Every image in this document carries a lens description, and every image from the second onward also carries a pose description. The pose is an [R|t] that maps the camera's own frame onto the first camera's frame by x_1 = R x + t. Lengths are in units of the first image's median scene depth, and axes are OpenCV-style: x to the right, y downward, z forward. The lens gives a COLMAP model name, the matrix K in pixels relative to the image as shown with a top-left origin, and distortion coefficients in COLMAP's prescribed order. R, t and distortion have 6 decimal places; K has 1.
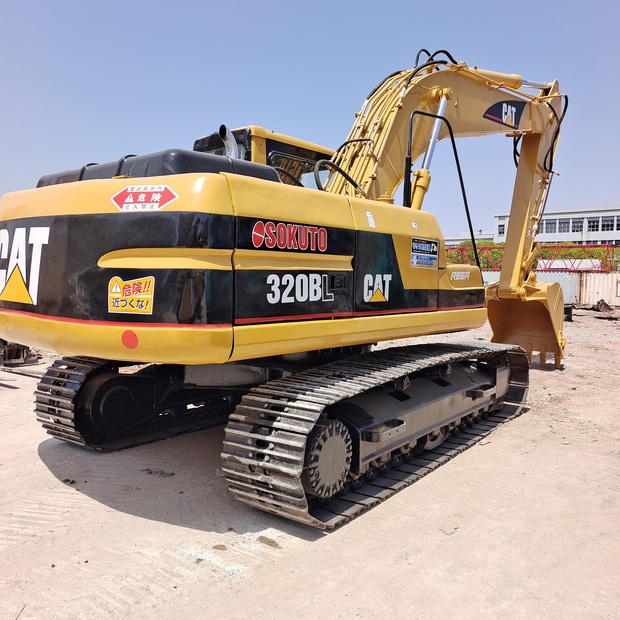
lens RADIAL K [[562.4, 0, 312.8], [0, 562.4, 311.7], [0, 0, 1]] dist [0.055873, -0.022800]
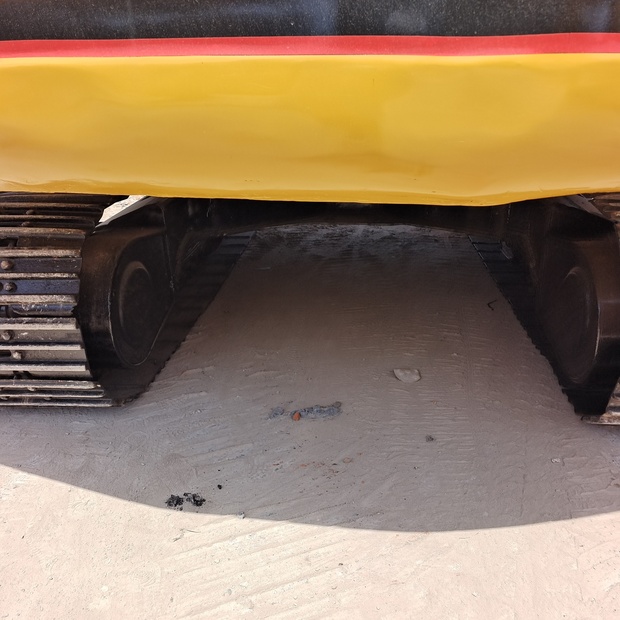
lens RADIAL K [[562.4, 0, 312.8], [0, 562.4, 311.7], [0, 0, 1]] dist [0.055873, -0.022800]
pose [[0.842899, -0.246610, 0.478231, -0.552998], [0.066634, 0.929786, 0.362019, 0.020109], [-0.533930, -0.273279, 0.800149, 0.696523]]
